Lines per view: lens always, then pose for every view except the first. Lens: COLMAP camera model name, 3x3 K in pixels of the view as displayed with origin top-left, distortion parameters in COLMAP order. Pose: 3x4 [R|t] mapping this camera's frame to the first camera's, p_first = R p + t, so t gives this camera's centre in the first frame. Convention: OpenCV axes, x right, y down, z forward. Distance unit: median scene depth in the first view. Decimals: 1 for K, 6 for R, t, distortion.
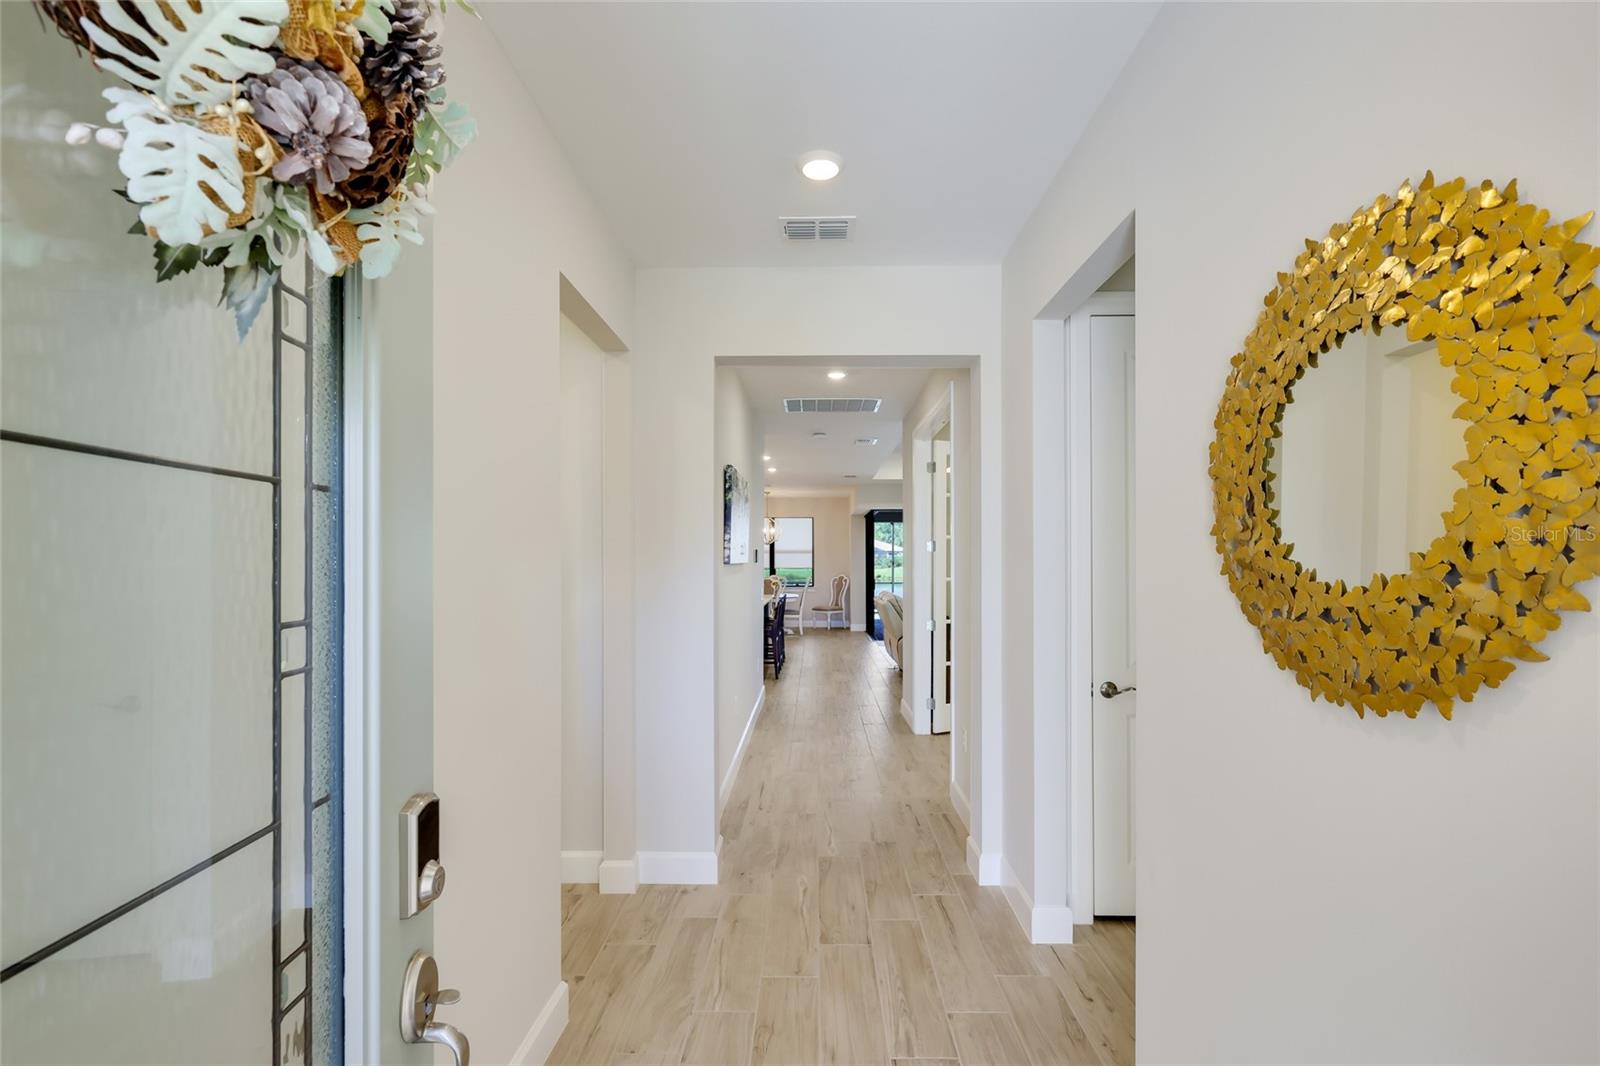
lens RADIAL K [[710.9, 0, 799.1], [0, 710.9, 542.0], [0, 0, 1]] dist [-0.000806, -0.000254]
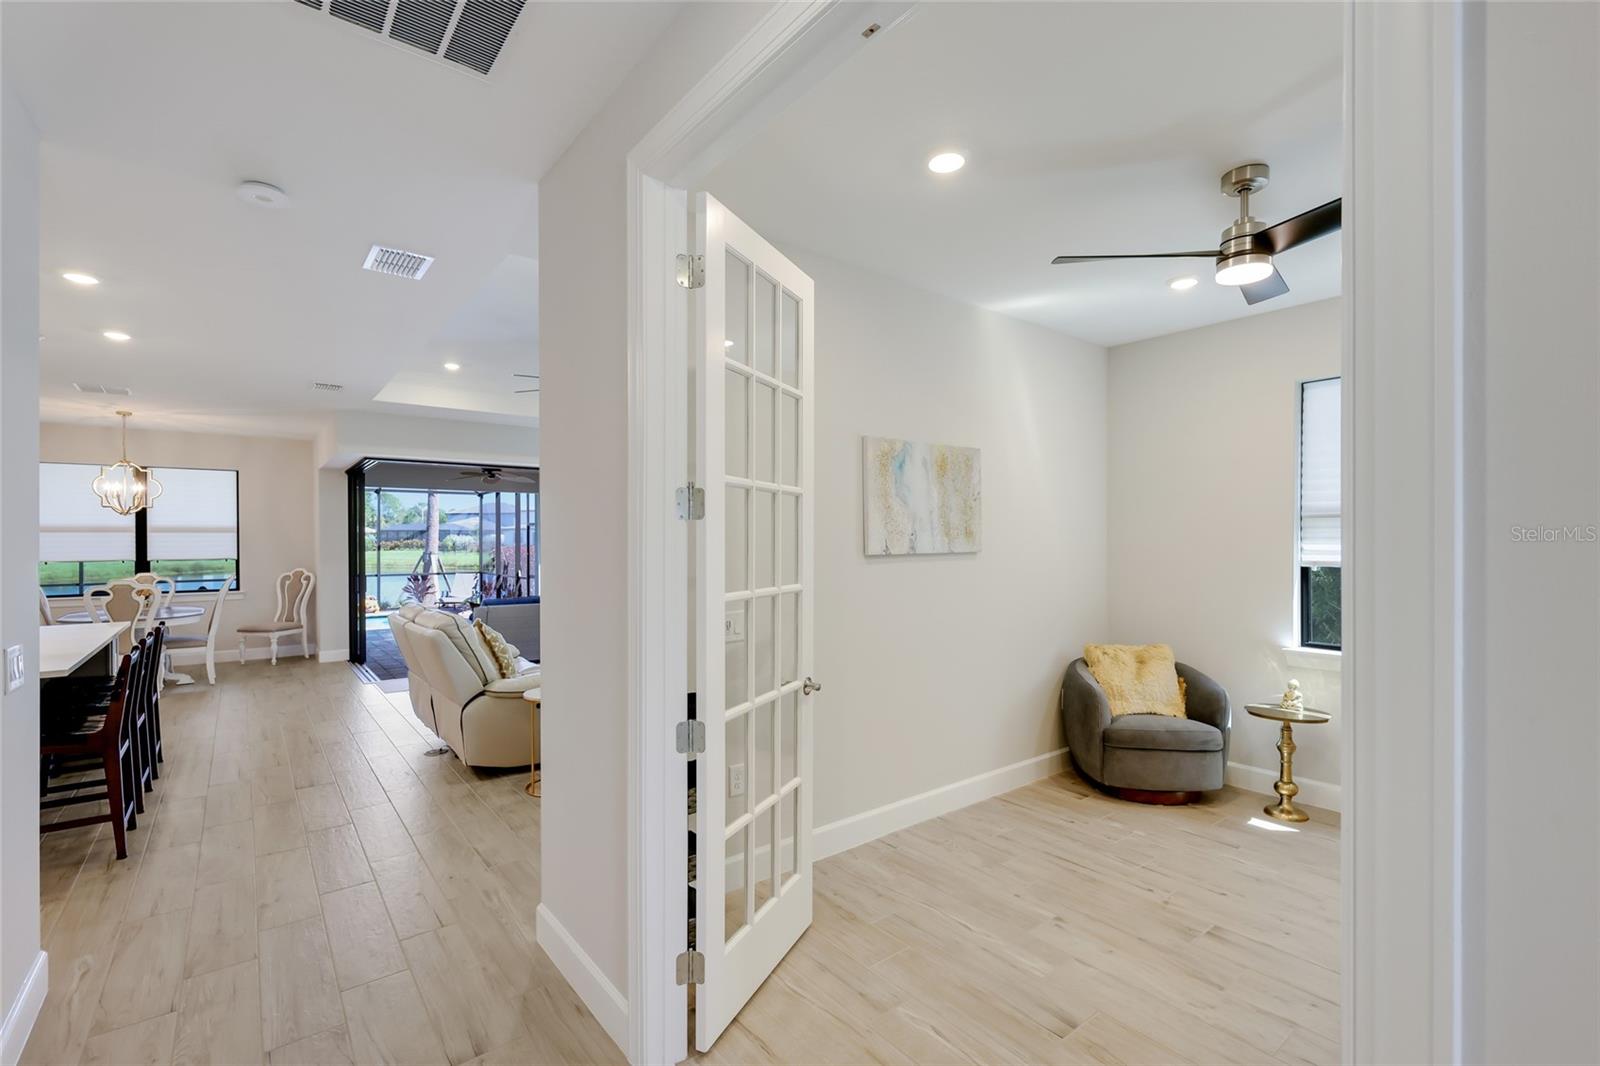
lens RADIAL K [[710.9, 0, 799.1], [0, 710.9, 542.0], [0, 0, 1]] dist [-0.000806, -0.000254]
pose [[0.771612, -0.006248, 0.636063, 0.004621], [-0.009691, 0.999720, 0.021575, 0.007243], [-0.636020, -0.022811, 0.771335, 0.281188]]
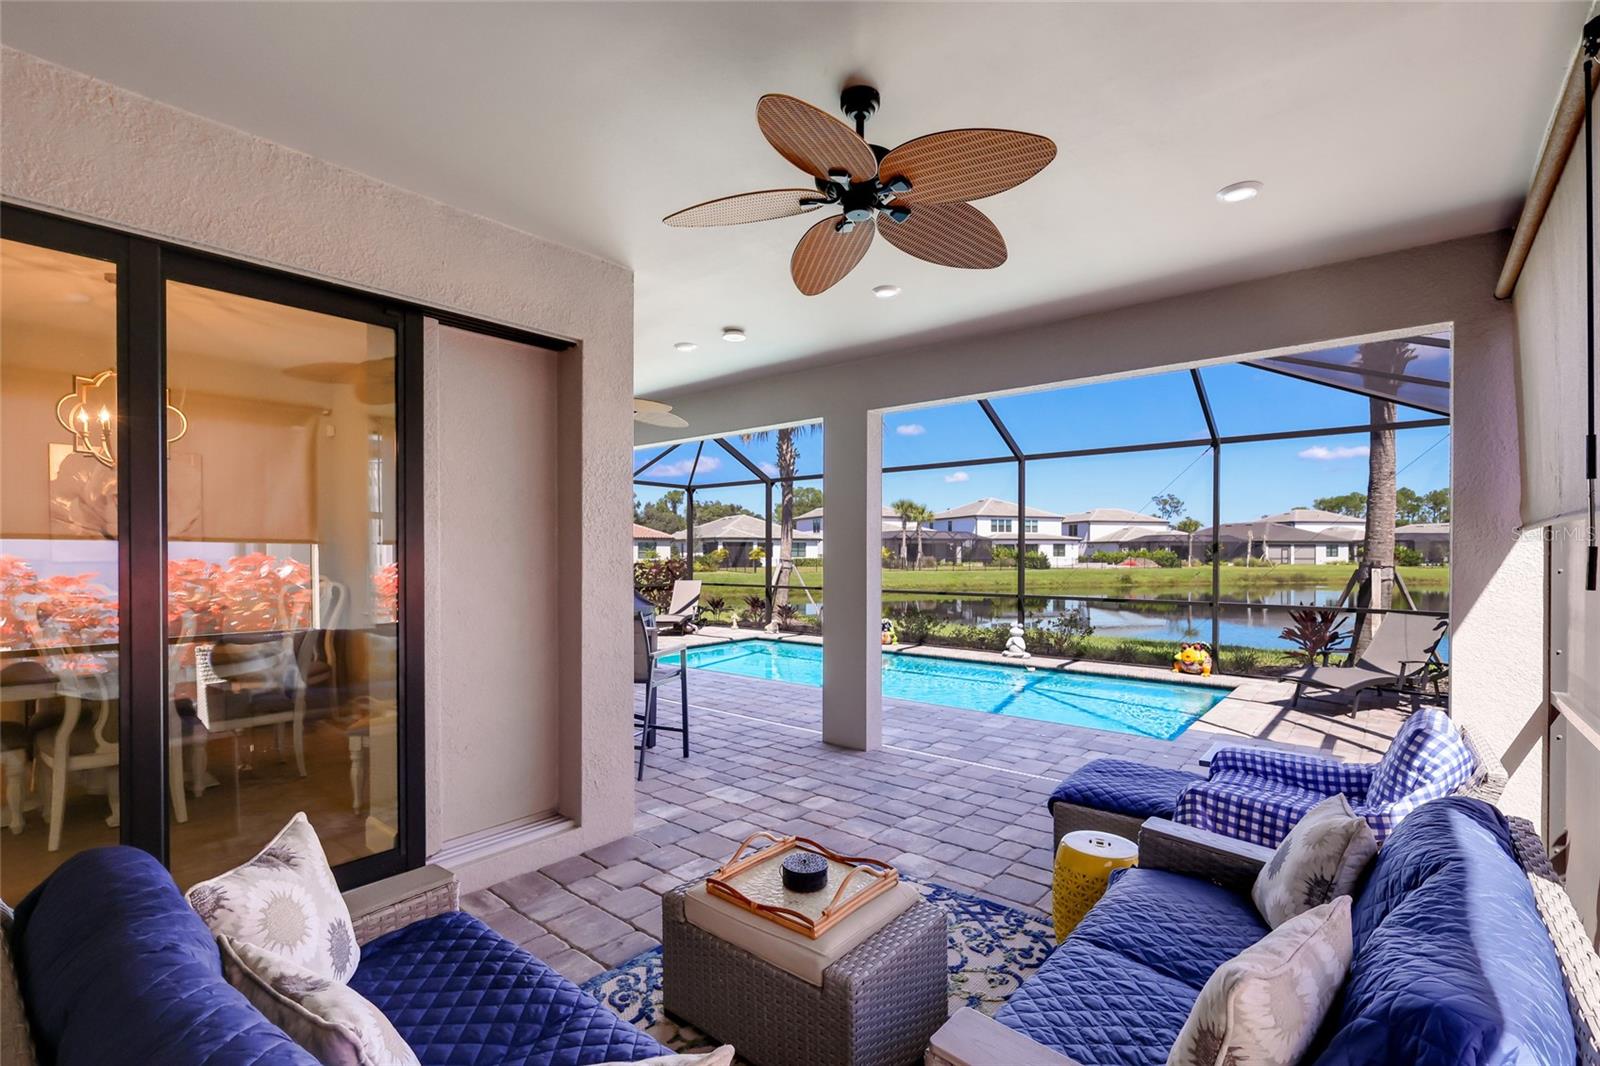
lens RADIAL K [[716.9, 0, 797.6], [0, 716.9, 558.3], [0, 0, 1]] dist [0.000008, -0.000128]
pose [[0.780021, 0.007453, -0.625709, 0.314180], [0.011463, 0.999591, 0.026197, 0.033158], [0.625648, -0.027606, 0.779617, 0.902117]]
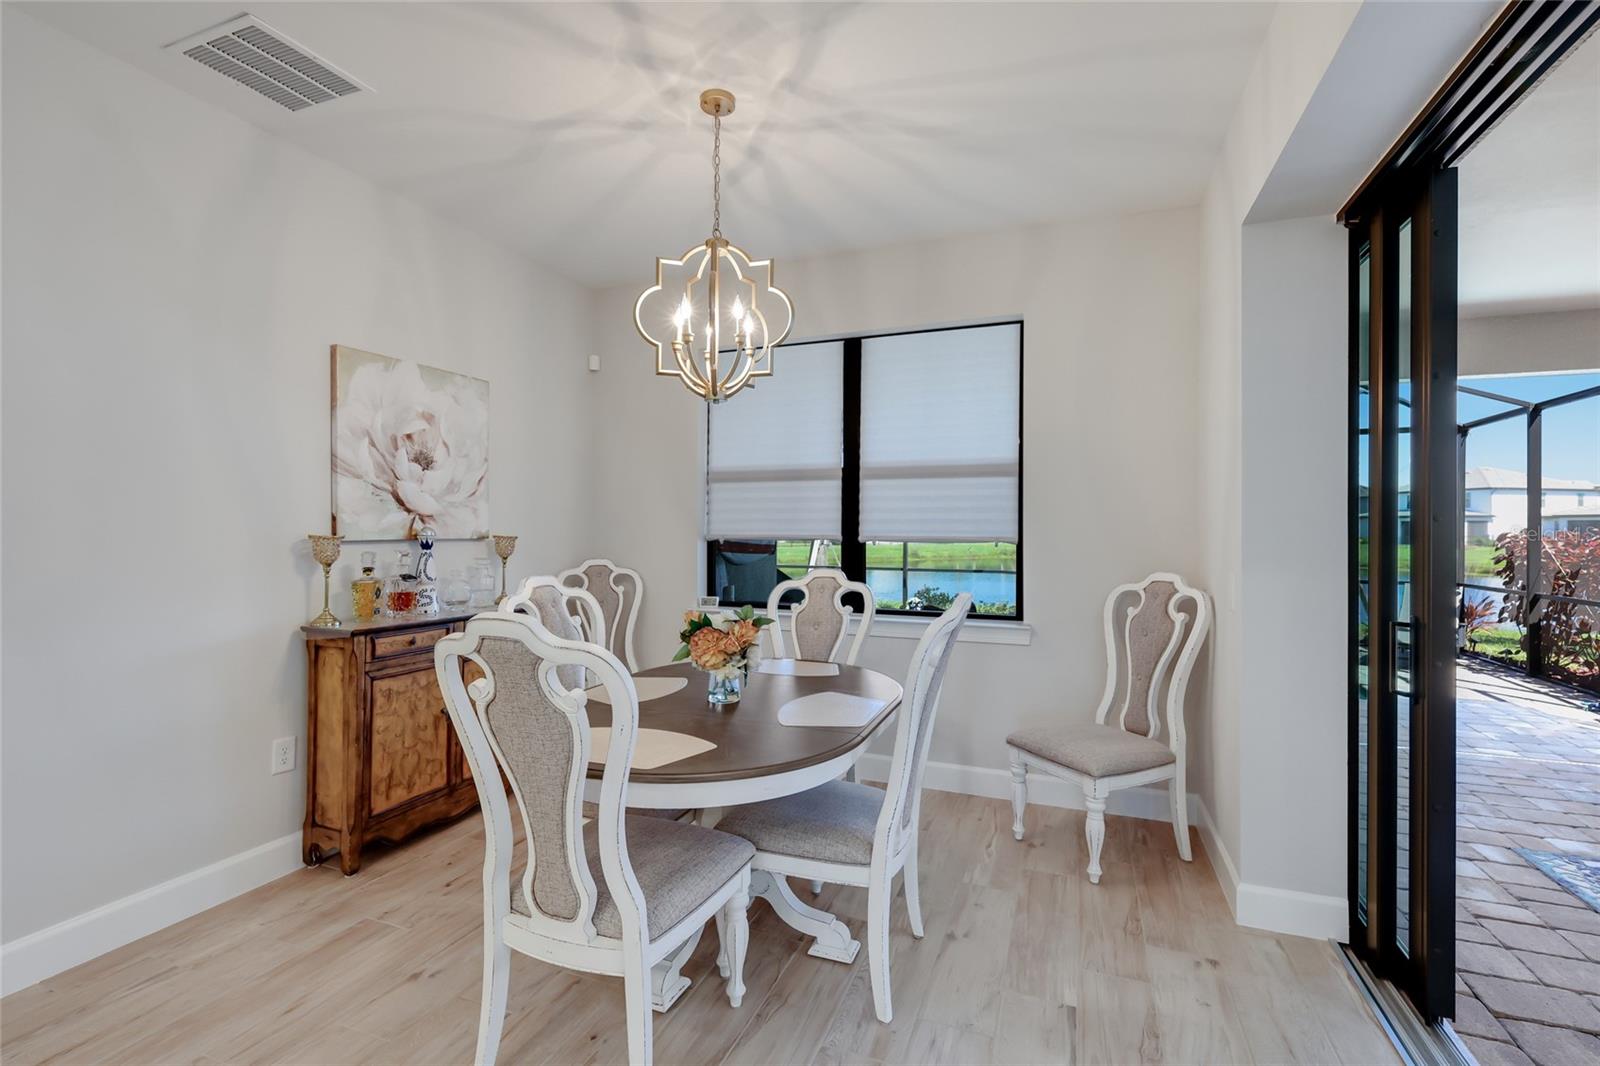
lens RADIAL K [[712.8, 0, 800.0], [0, 712.8, 533.0], [0, 0, 1]] dist [0.000614, 0.000087]
pose [[0.940790, 0.007252, -0.338913, 0.032367], [0.001474, 0.999674, 0.025482, 0.030062], [0.338988, -0.024473, 0.940472, 0.798920]]
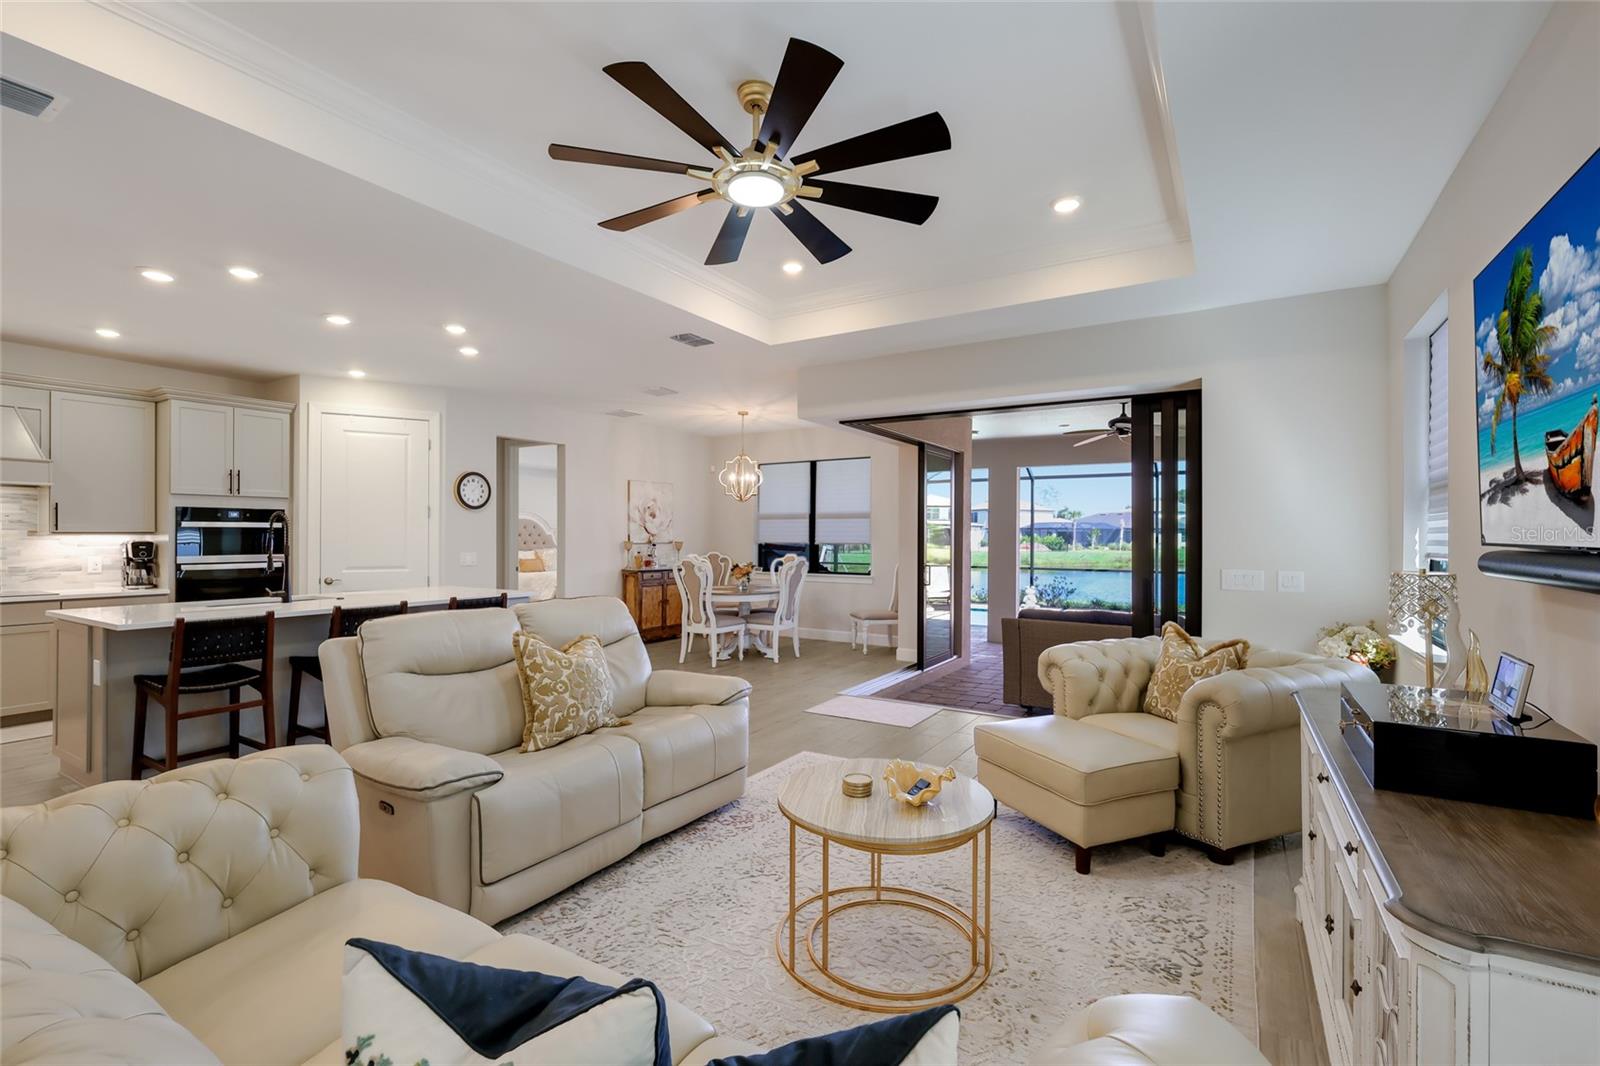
lens RADIAL K [[703.6, 0, 800.0], [0, 703.6, 533.0], [0, 0, 1]] dist [-0.000409, -0.000181]
pose [[0.862634, 0.001447, -0.505826, 0.275318], [0.006536, 0.999881, 0.014007, 0.020863], [0.505786, -0.015389, 0.862522, 0.495741]]
